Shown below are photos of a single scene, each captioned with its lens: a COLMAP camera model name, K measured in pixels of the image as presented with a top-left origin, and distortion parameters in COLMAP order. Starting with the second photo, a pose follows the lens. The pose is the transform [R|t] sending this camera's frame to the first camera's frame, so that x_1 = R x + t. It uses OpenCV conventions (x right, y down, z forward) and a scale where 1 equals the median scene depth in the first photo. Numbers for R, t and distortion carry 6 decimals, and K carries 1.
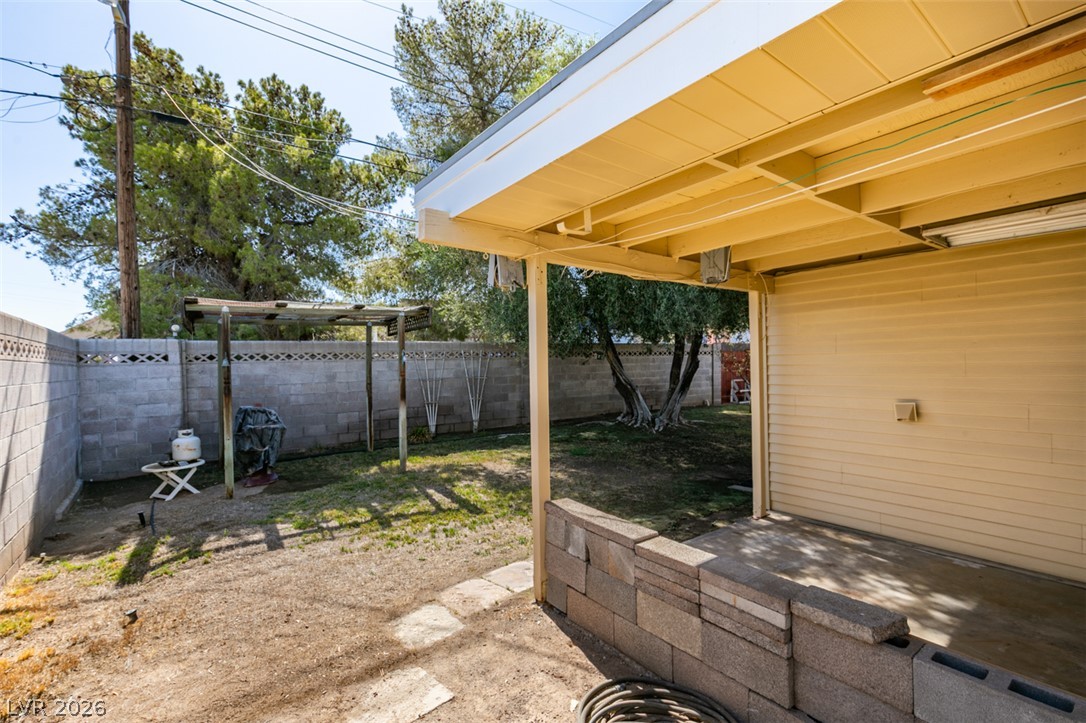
lens RADIAL K [[484.9, 0, 542.2], [0, 484.9, 363.4], [0, 0, 1]] dist [0.002055, 0.000016]
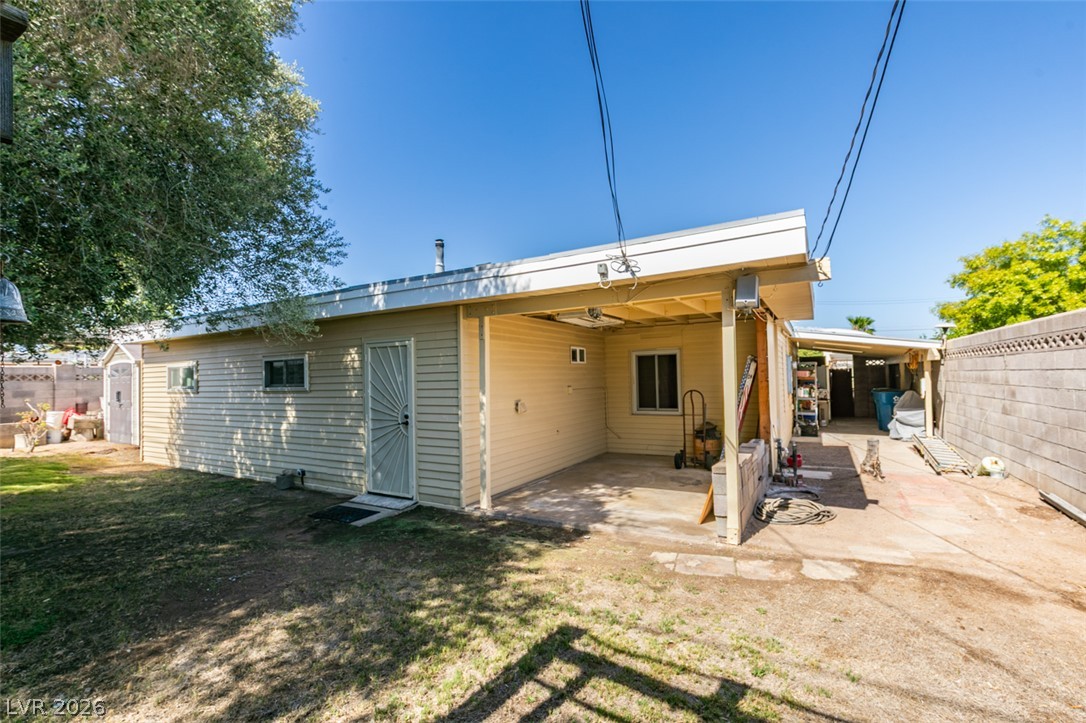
lens RADIAL K [[484.9, 0, 538.8], [0, 484.9, 363.3], [0, 0, 1]] dist [0.002055, 0.000016]
pose [[-0.381292, 0.052803, 0.922945, -0.774174], [0.030118, 0.998547, -0.044686, 0.023194], [-0.923964, 0.010759, -0.382329, 1.469755]]
